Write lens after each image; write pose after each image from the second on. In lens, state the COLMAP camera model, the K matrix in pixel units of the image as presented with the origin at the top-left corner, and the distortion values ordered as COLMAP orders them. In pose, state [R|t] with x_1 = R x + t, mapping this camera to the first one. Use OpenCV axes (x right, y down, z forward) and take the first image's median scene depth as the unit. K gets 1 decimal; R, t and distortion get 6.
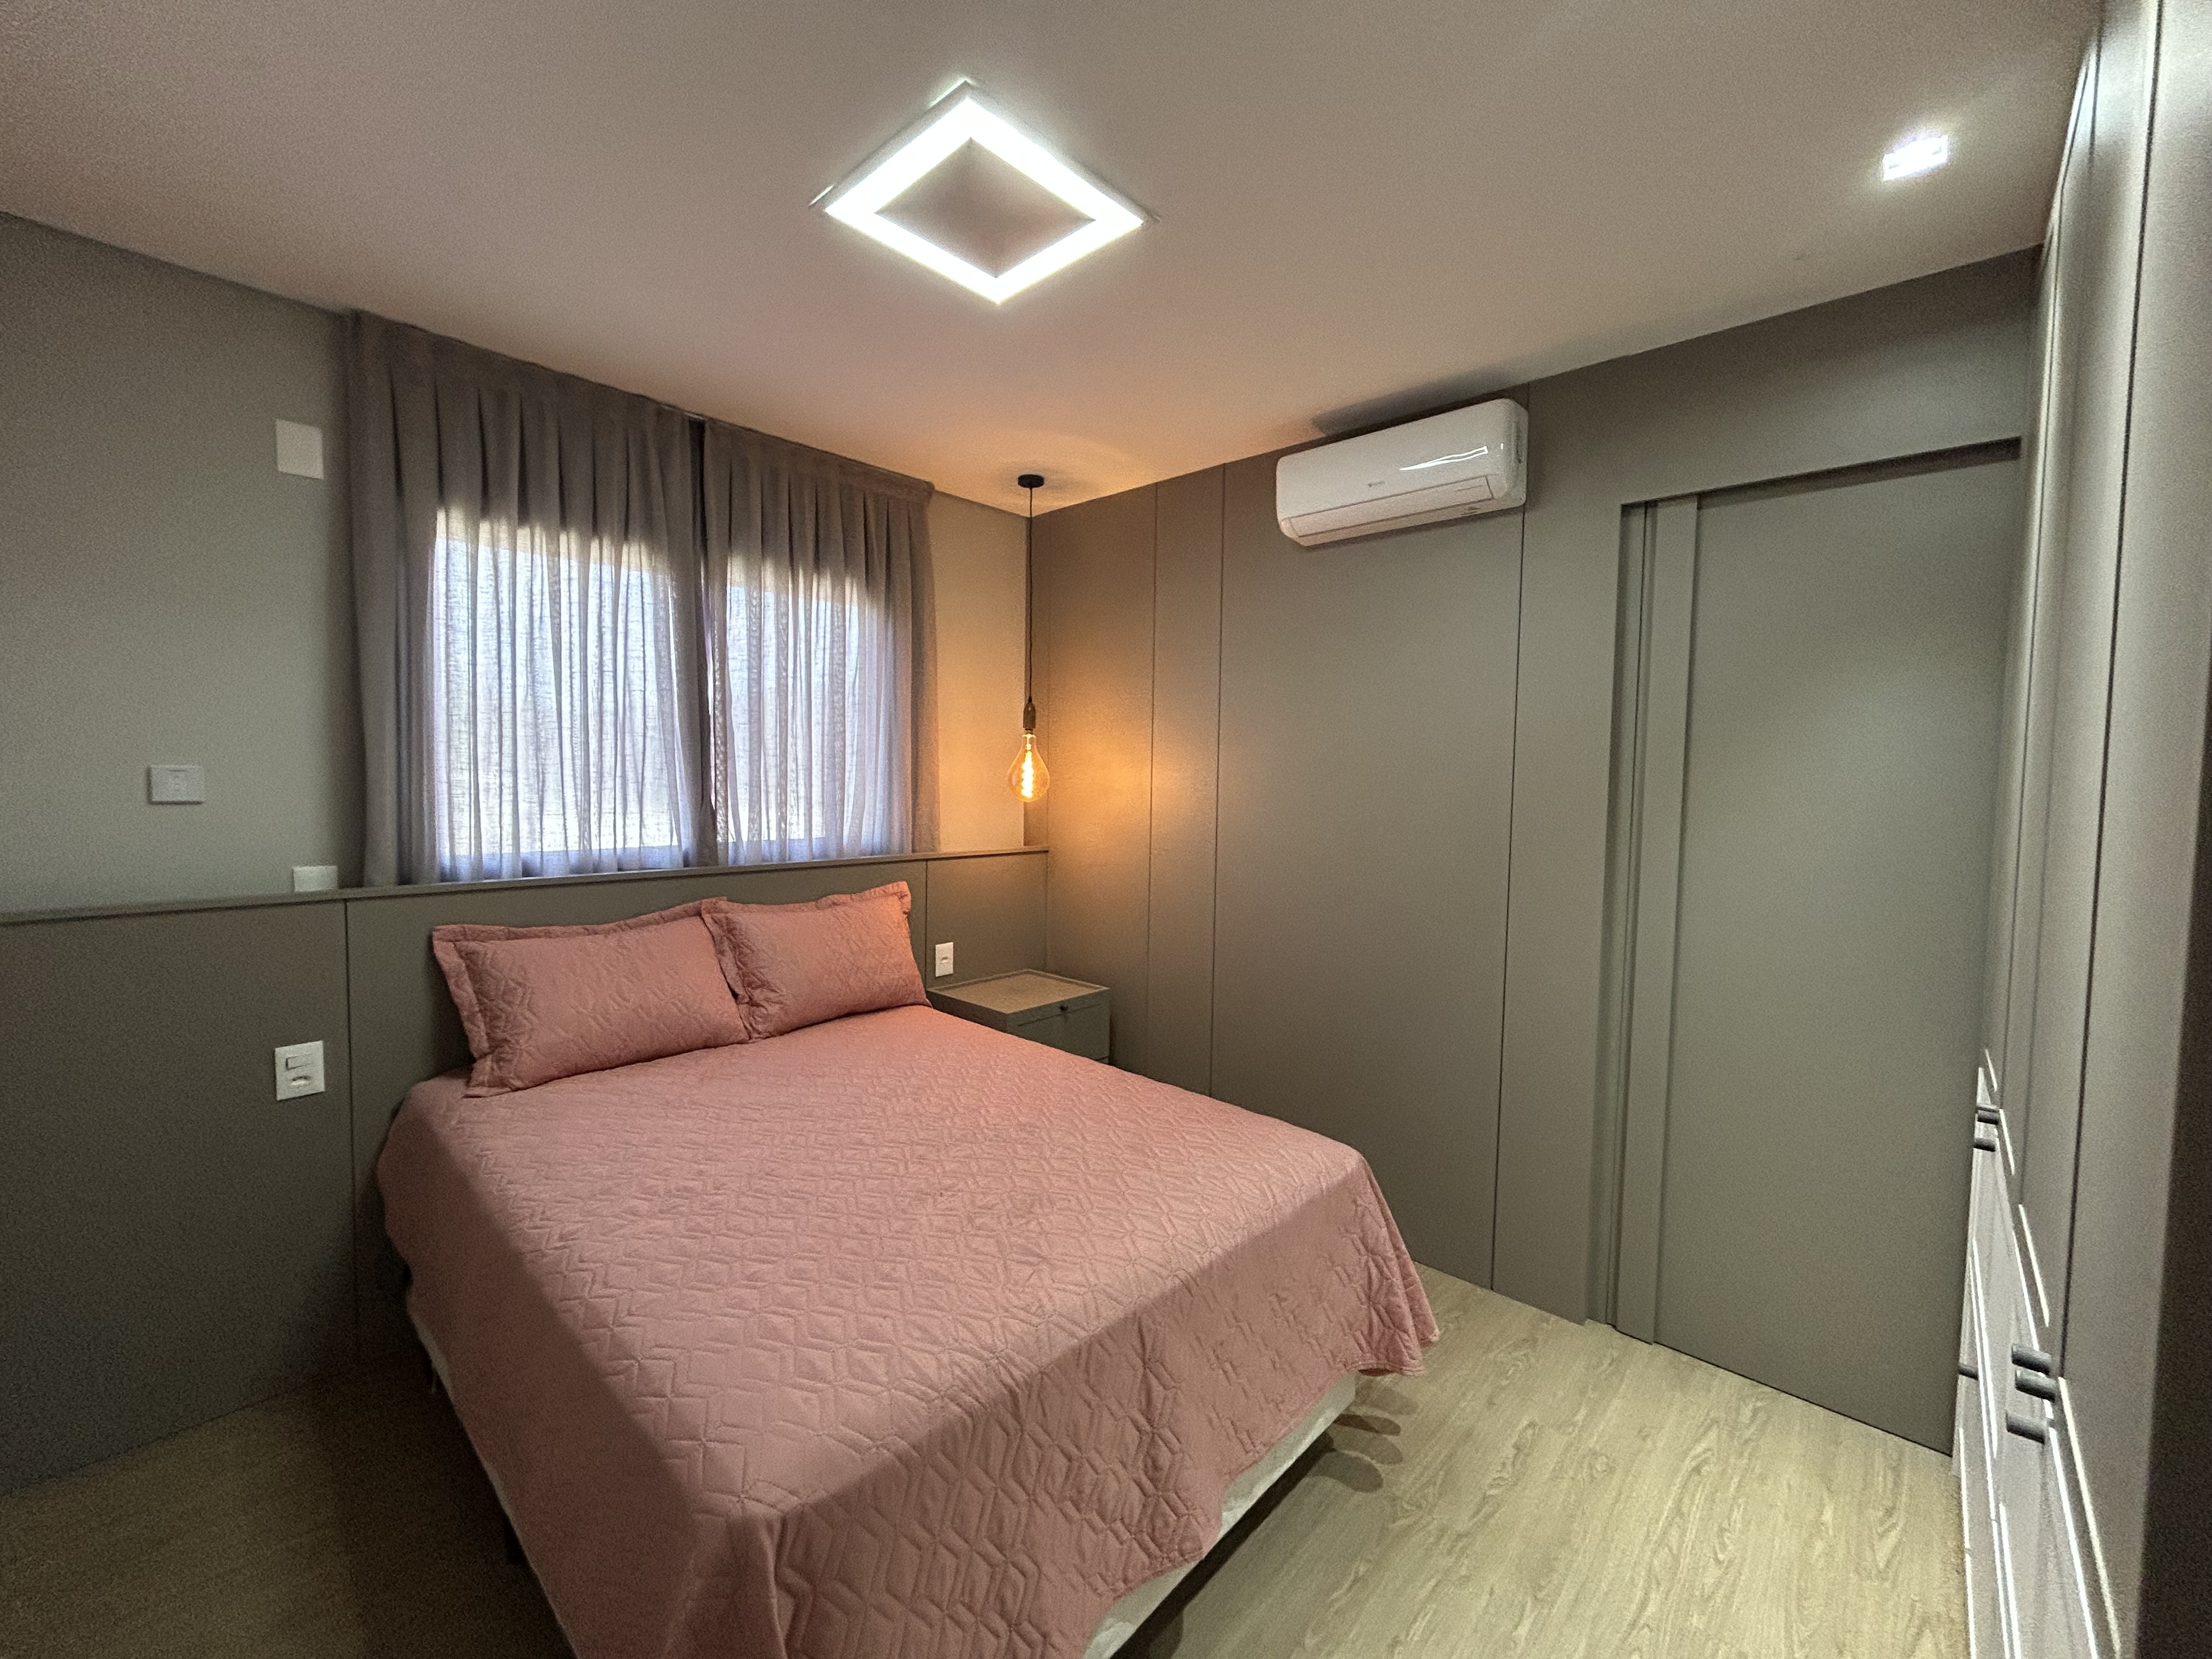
lens RADIAL K [[890.0, 0, 1098.8], [0, 890.0, 822.4], [0, 0, 1]] dist [0.003241, -0.002400]
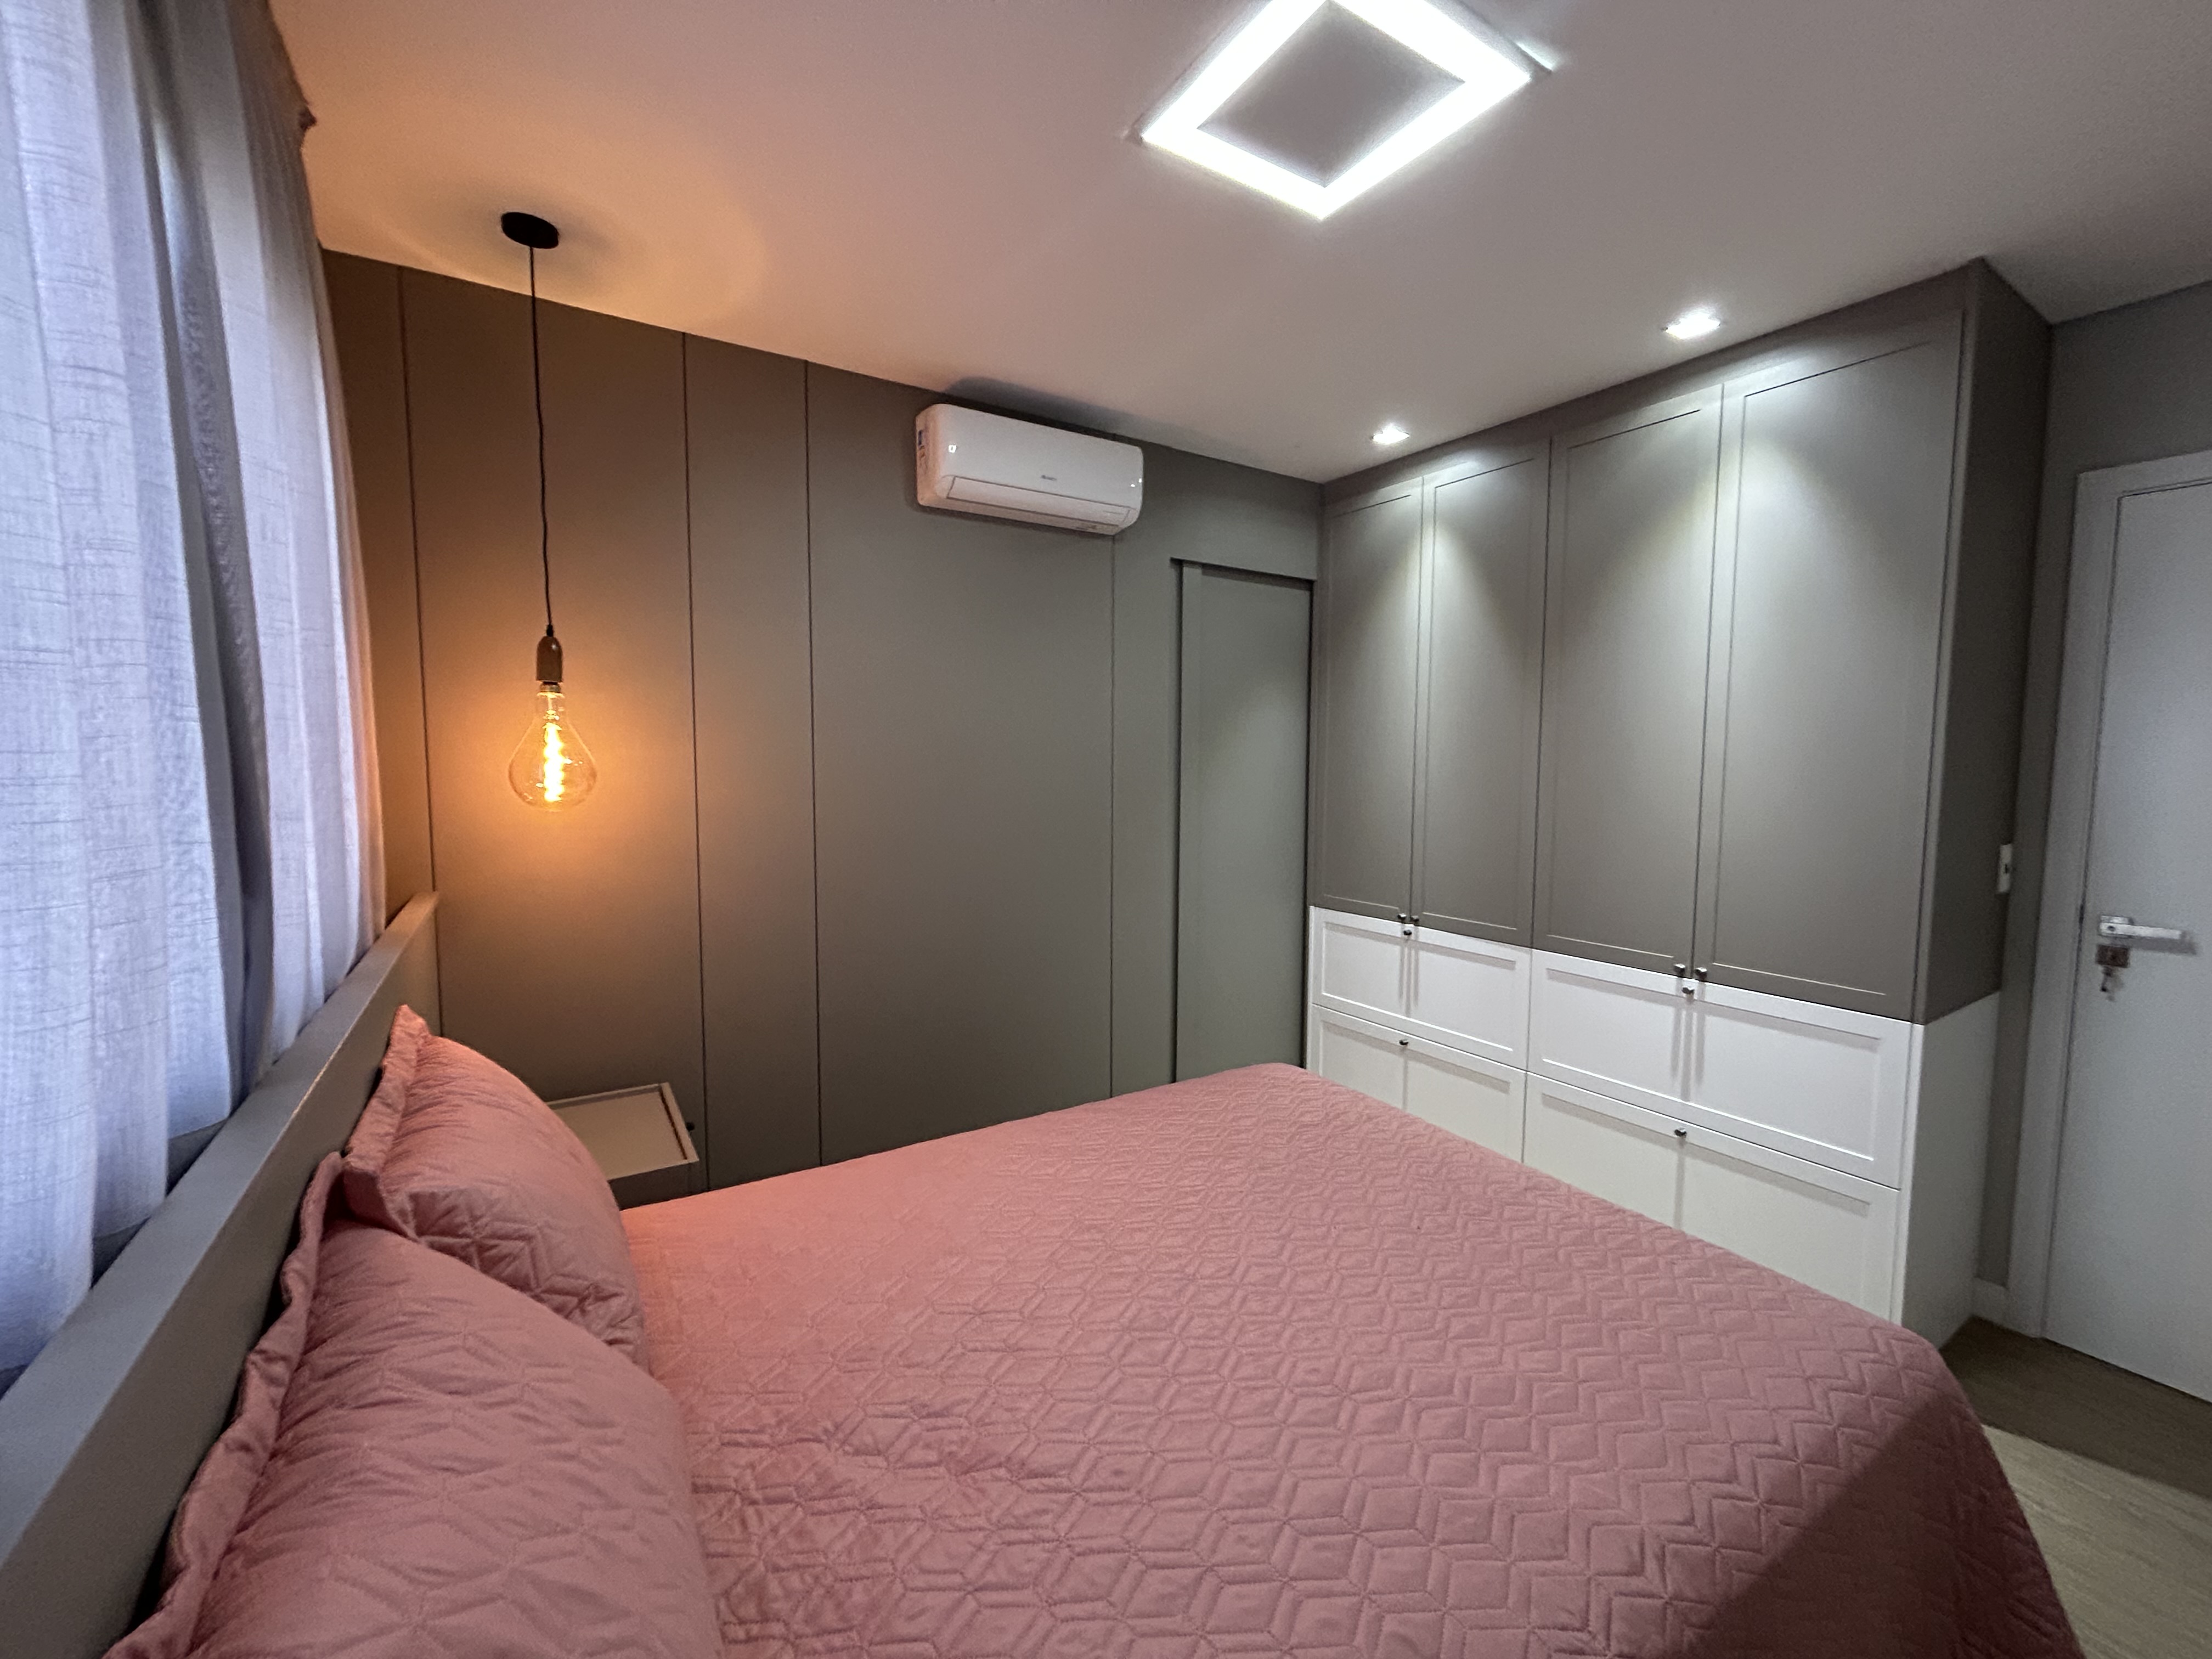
lens RADIAL K [[890.0, 0, 1098.8], [0, 890.0, 822.4], [0, 0, 1]] dist [0.003241, -0.002400]
pose [[0.259140, -0.089741, 0.961661, -0.759091], [0.046915, 0.995668, 0.080272, -0.064061], [-0.964700, 0.024314, 0.262228, 0.726699]]
